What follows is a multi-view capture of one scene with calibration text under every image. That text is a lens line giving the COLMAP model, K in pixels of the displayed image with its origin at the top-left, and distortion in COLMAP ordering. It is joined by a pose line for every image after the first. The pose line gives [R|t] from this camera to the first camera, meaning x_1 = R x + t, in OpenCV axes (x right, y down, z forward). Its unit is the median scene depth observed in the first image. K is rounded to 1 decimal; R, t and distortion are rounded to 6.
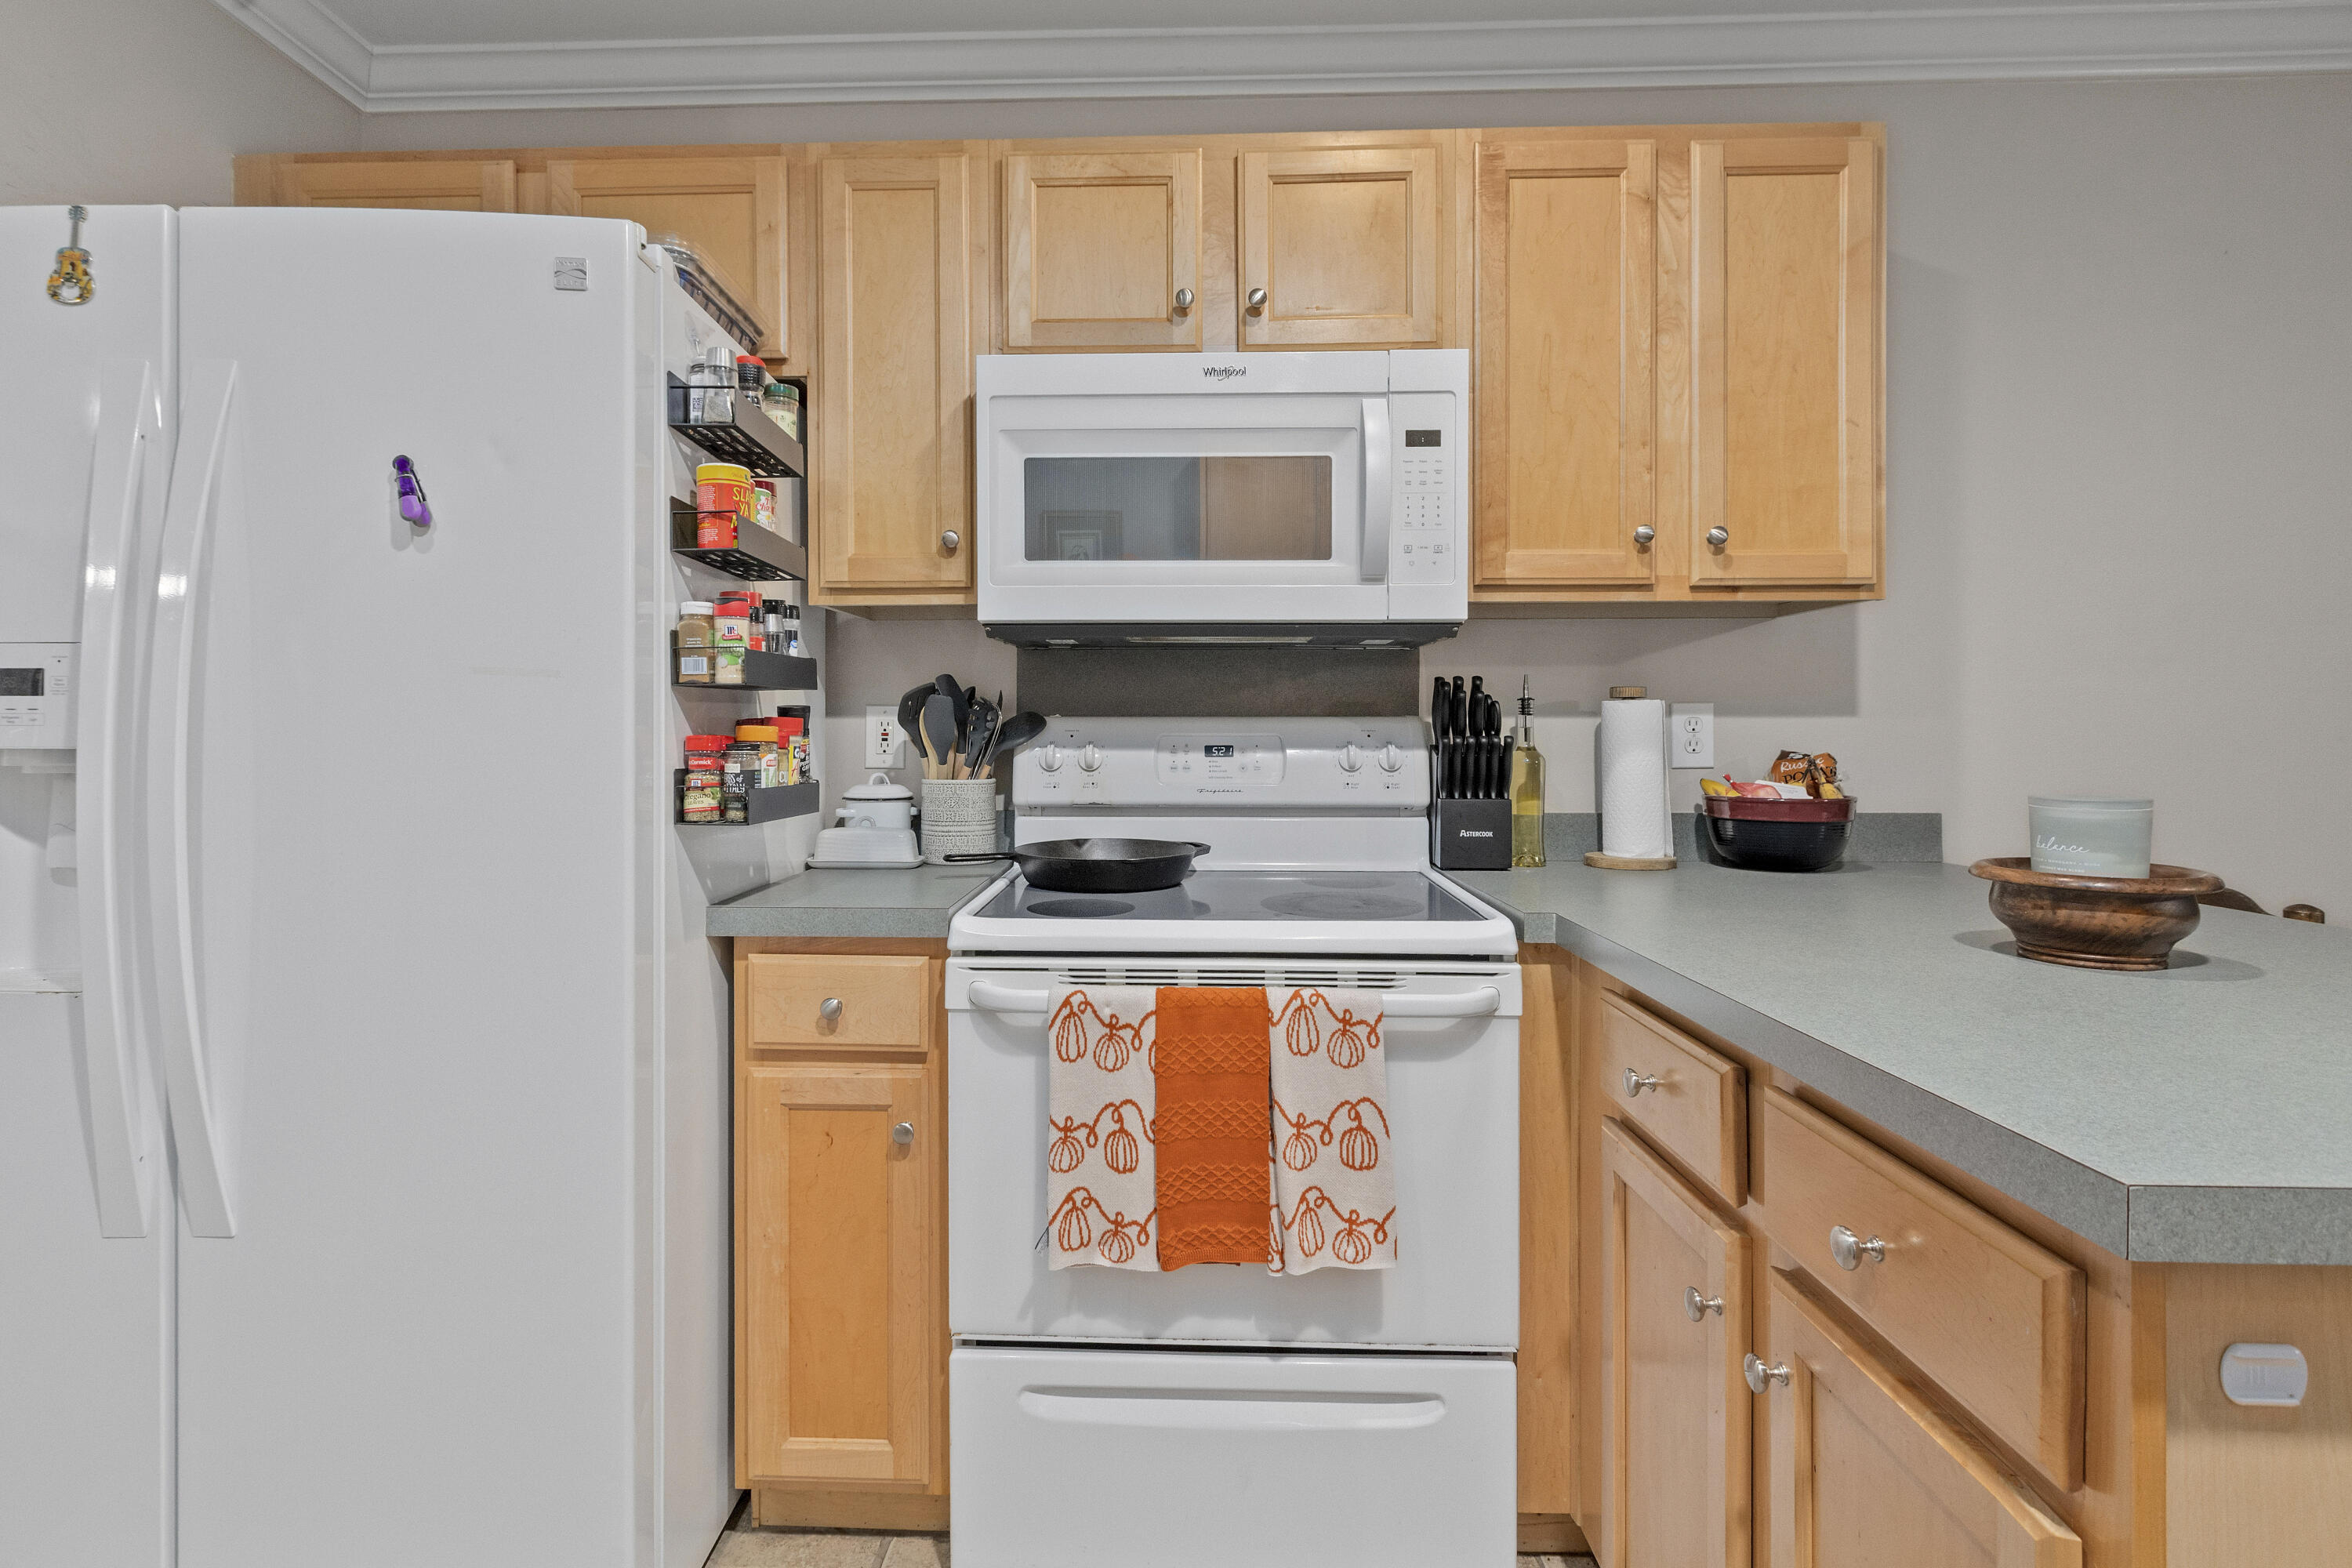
lens RADIAL K [[1066.4, 0, 1137.0], [0, 1066.4, 743.5], [0, 0, 1]] dist [0.003393, -0.001490]
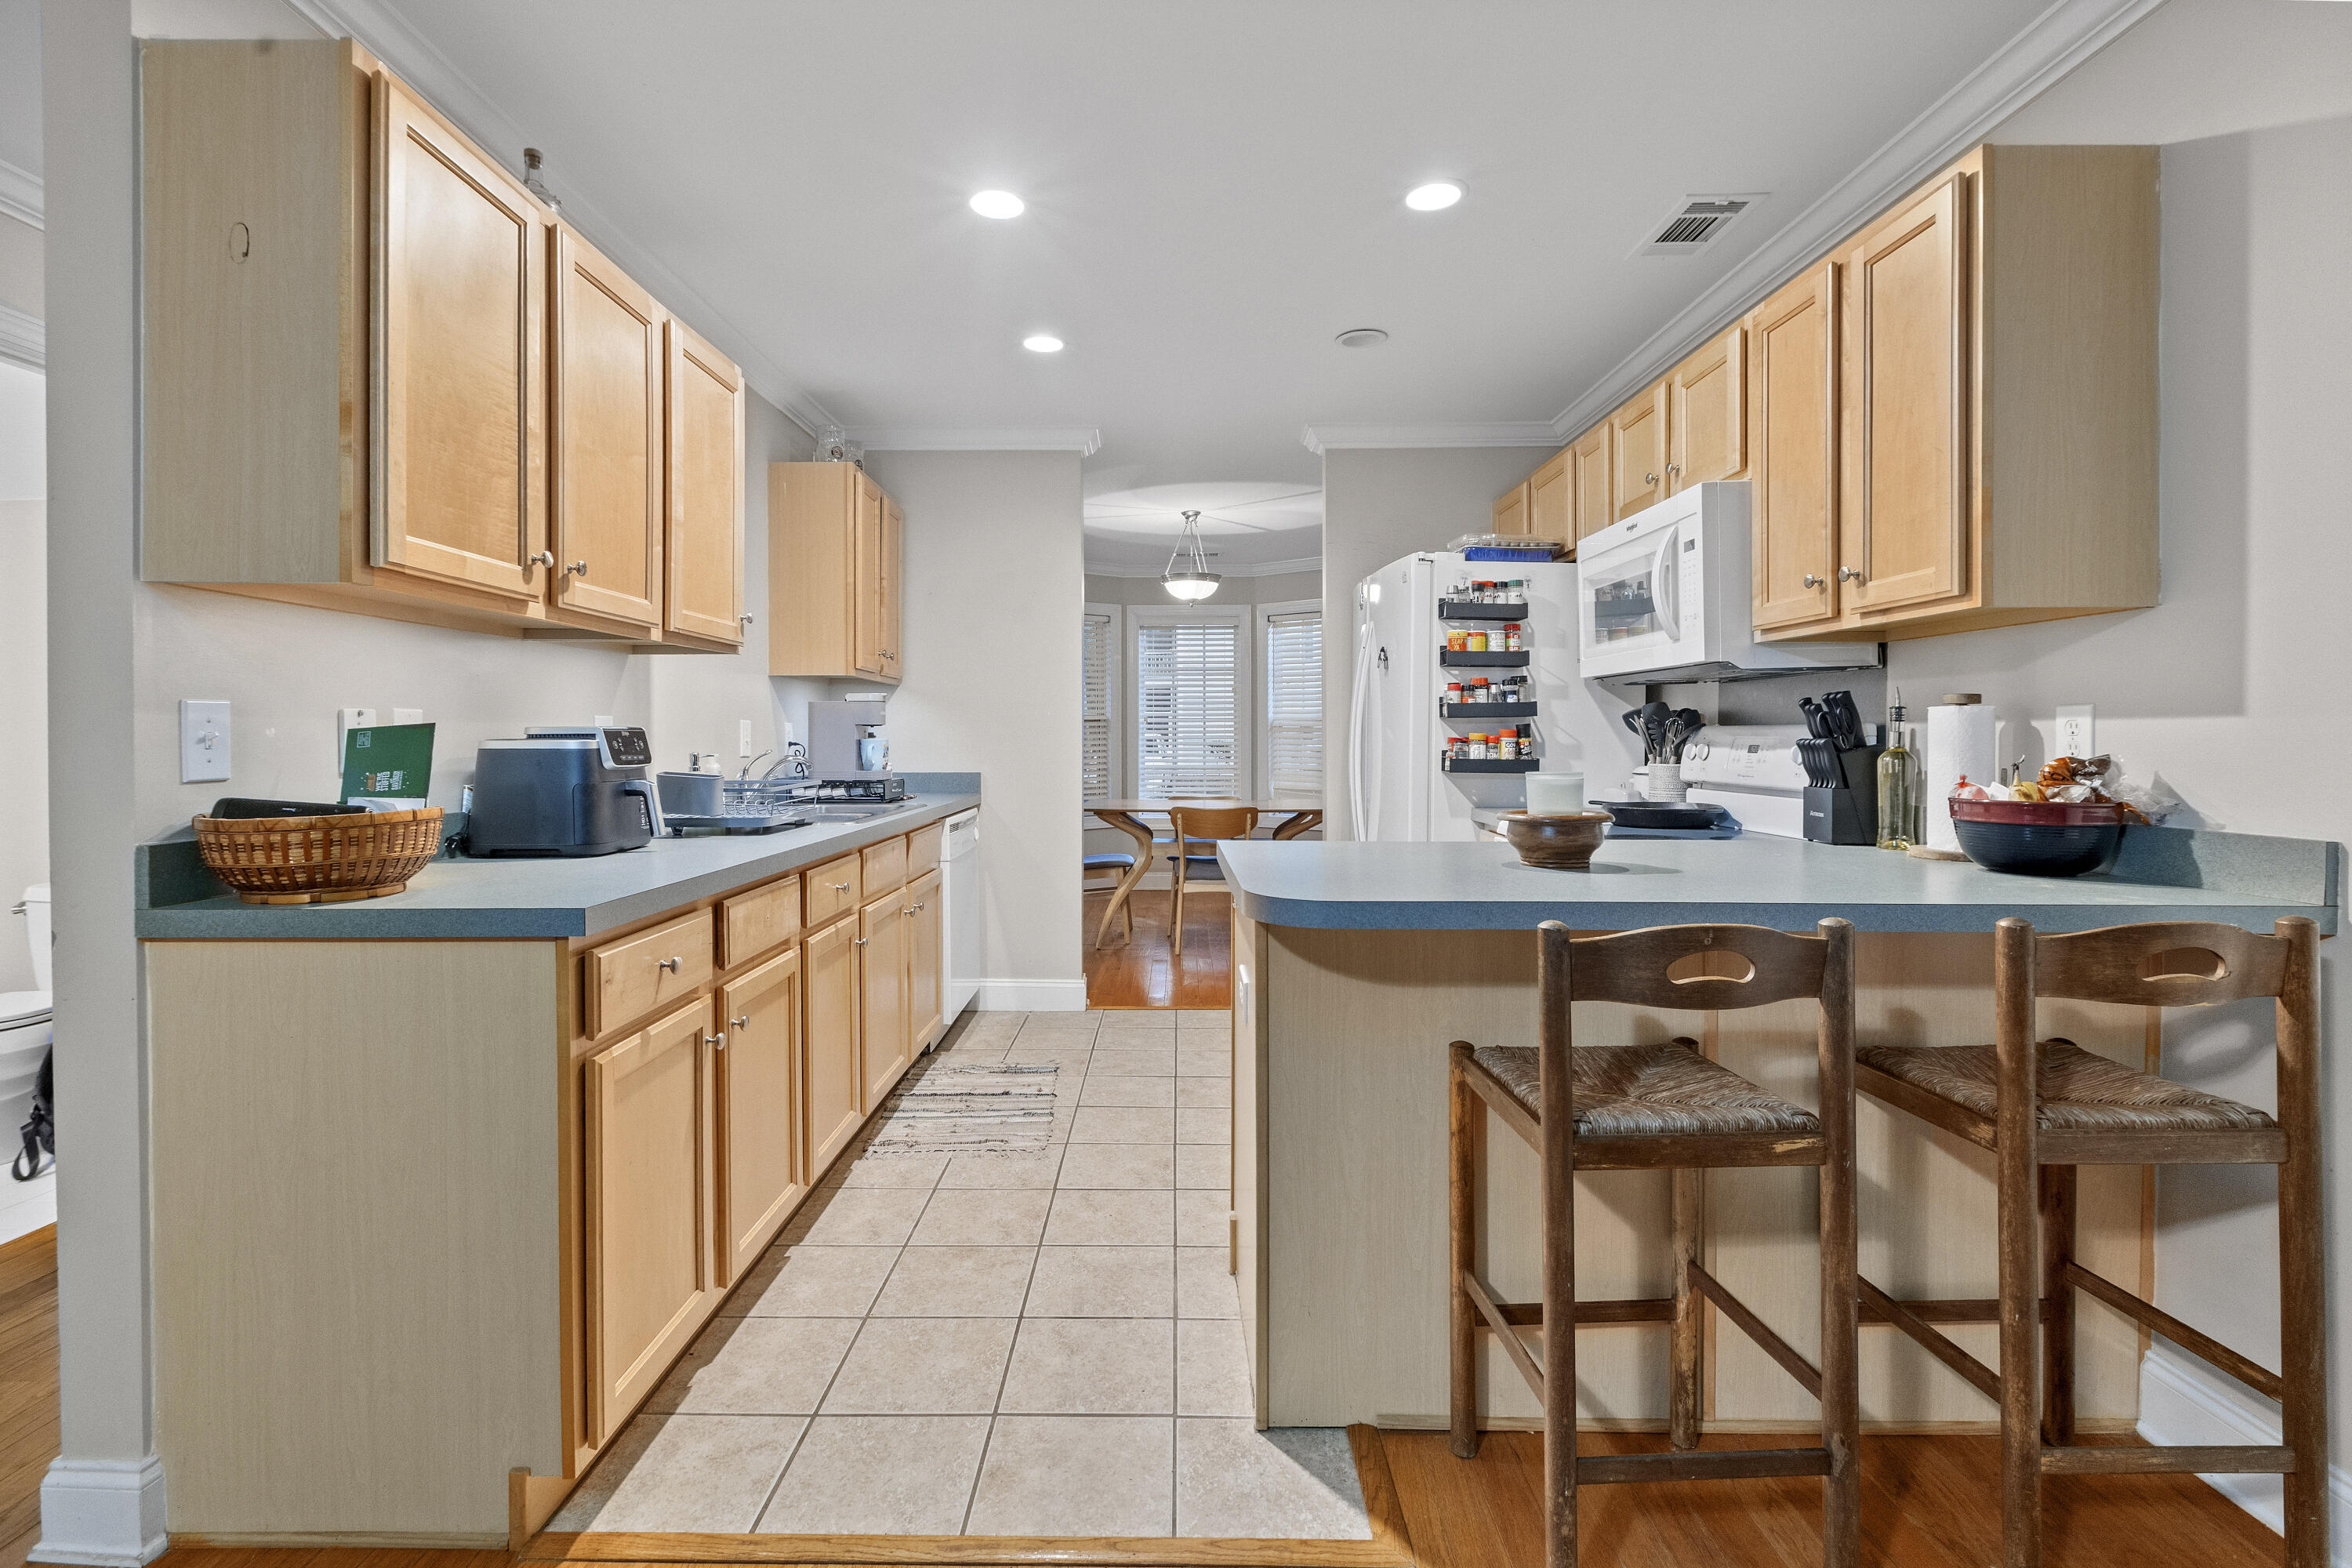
lens RADIAL K [[1066.4, 0, 1142.3], [0, 1066.4, 741.5], [0, 0, 1]] dist [0.003393, -0.001490]
pose [[0.017379, 0.004919, -0.999837, 1.704306], [-0.010833, 0.999930, 0.004731, -0.000431], [0.999790, 0.010749, 0.017431, 0.170615]]
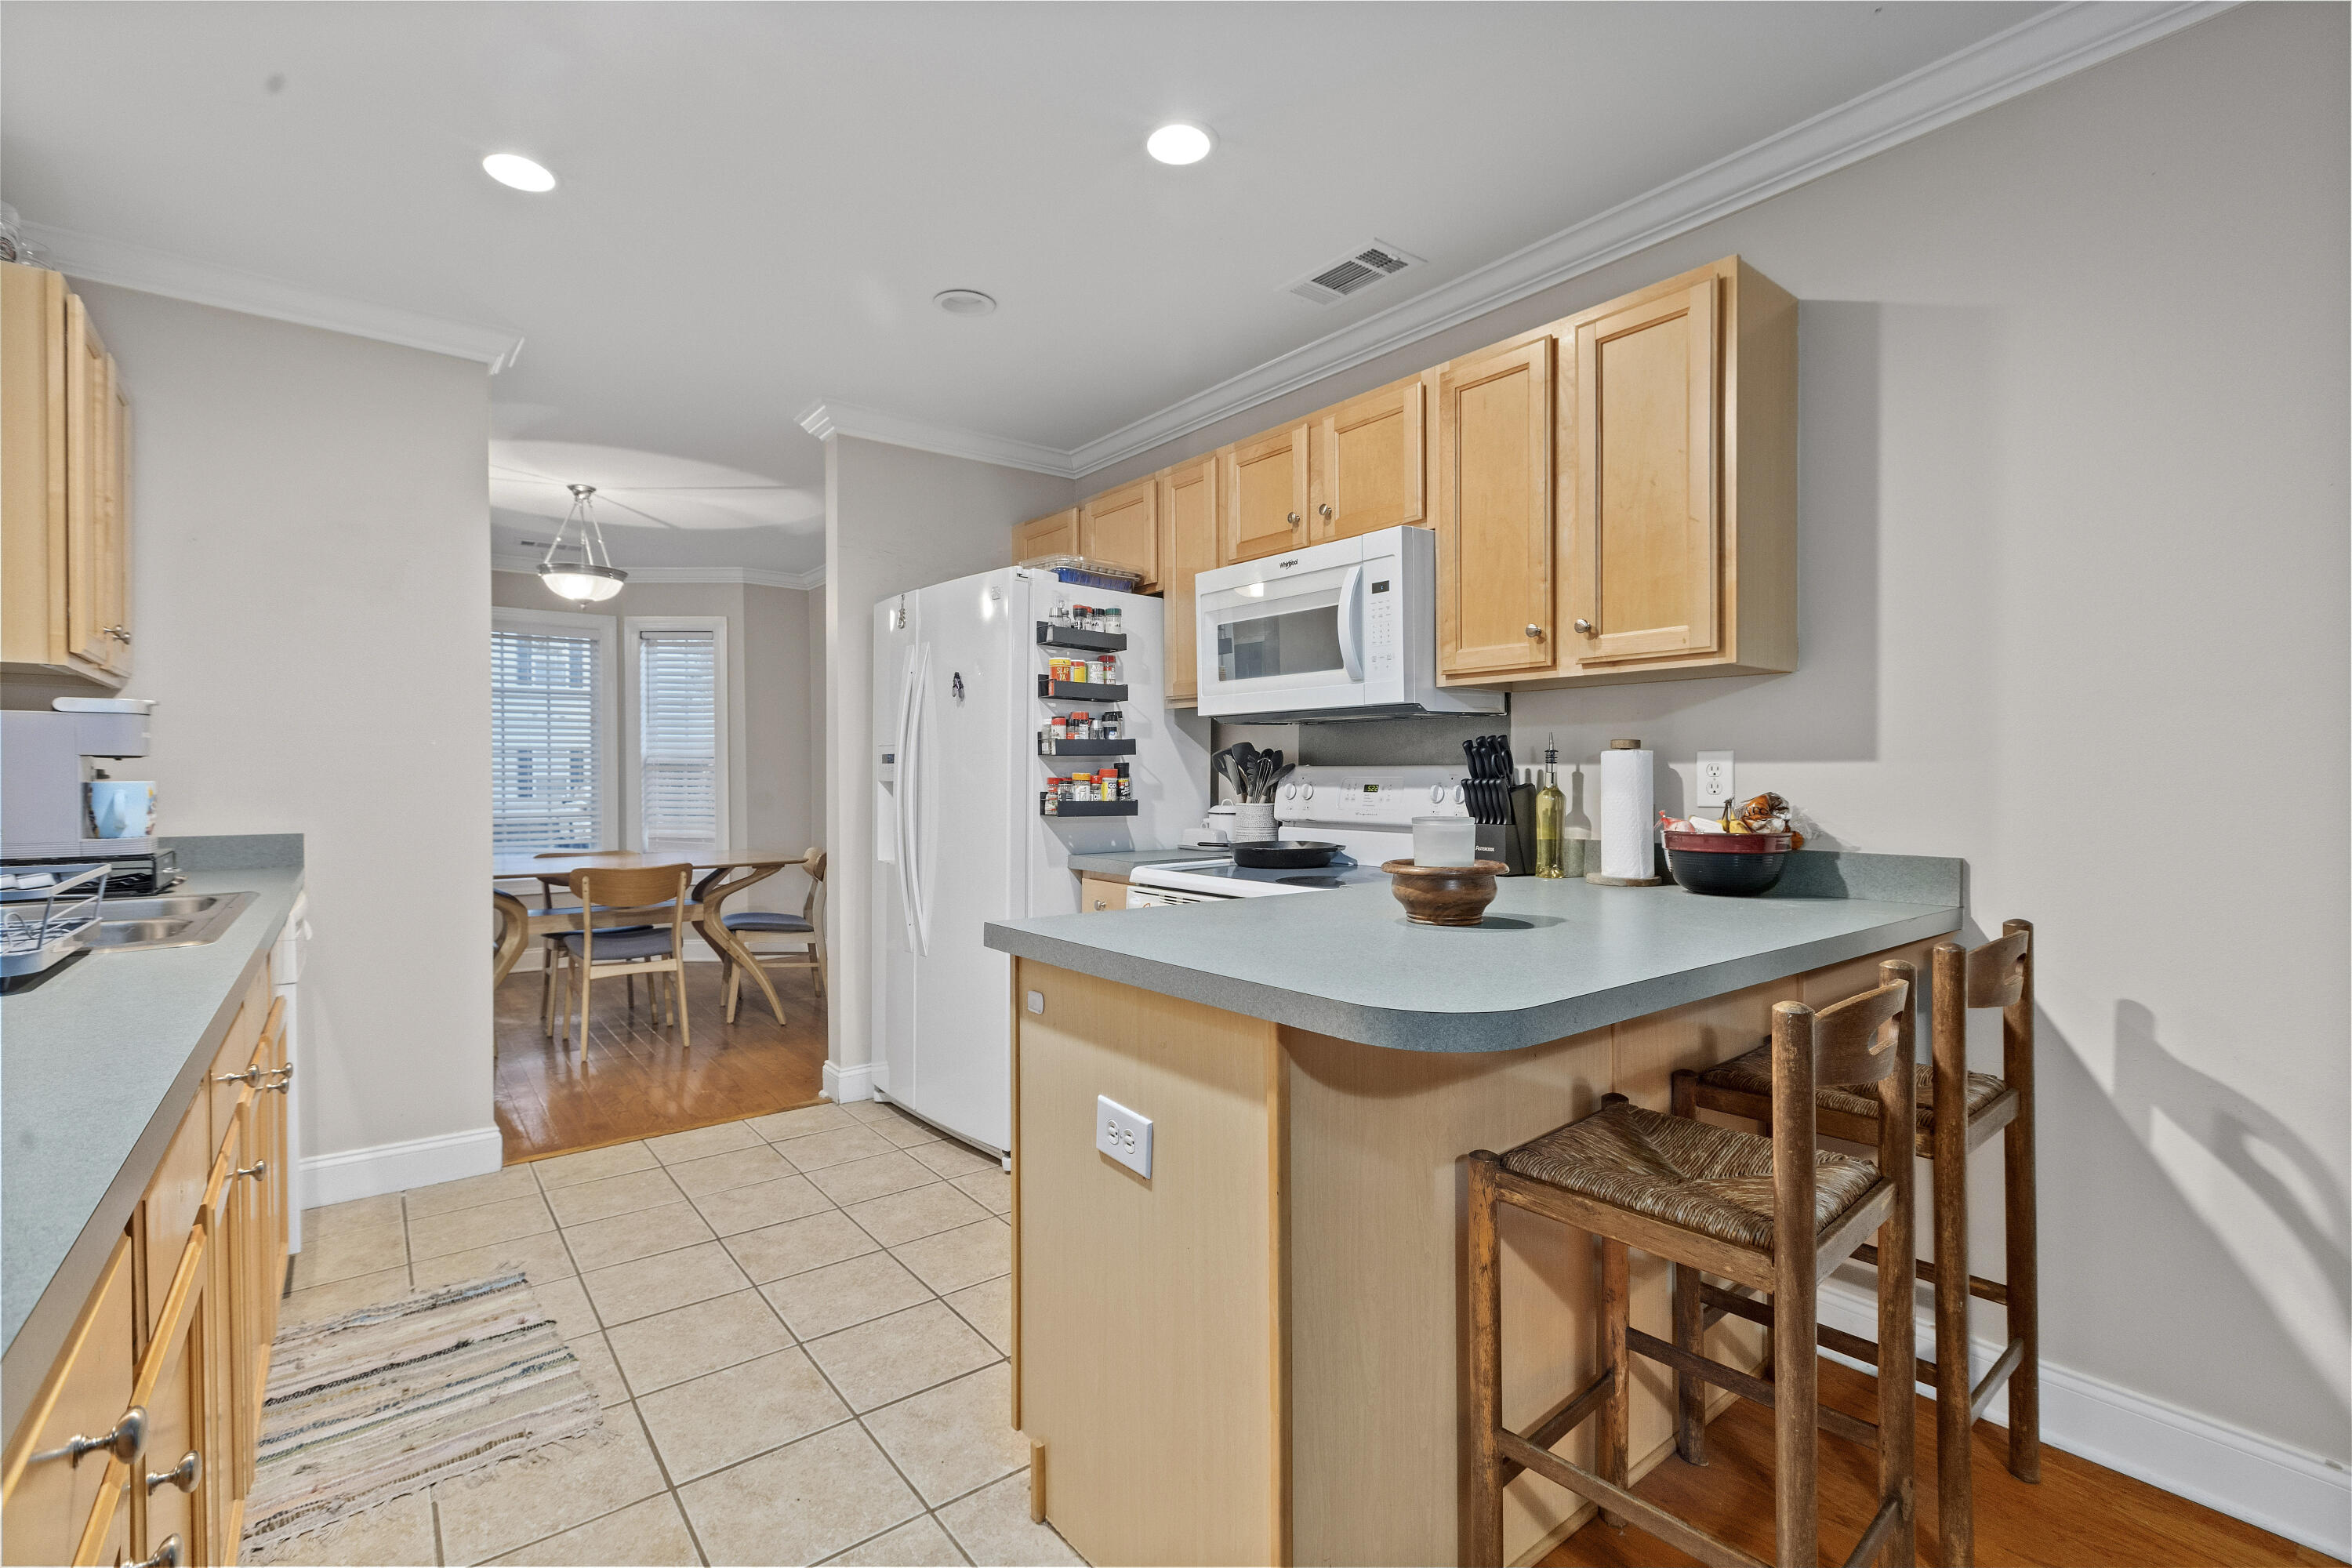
lens RADIAL K [[1066.4, 0, 1154.5], [0, 1066.4, 773.7], [0, 0, 1]] dist [0.003393, -0.001490]
pose [[0.636502, -0.001513, -0.771274, 1.188592], [-0.009065, 0.999914, -0.009443, 0.003669], [0.771222, 0.013002, 0.636434, -0.227329]]
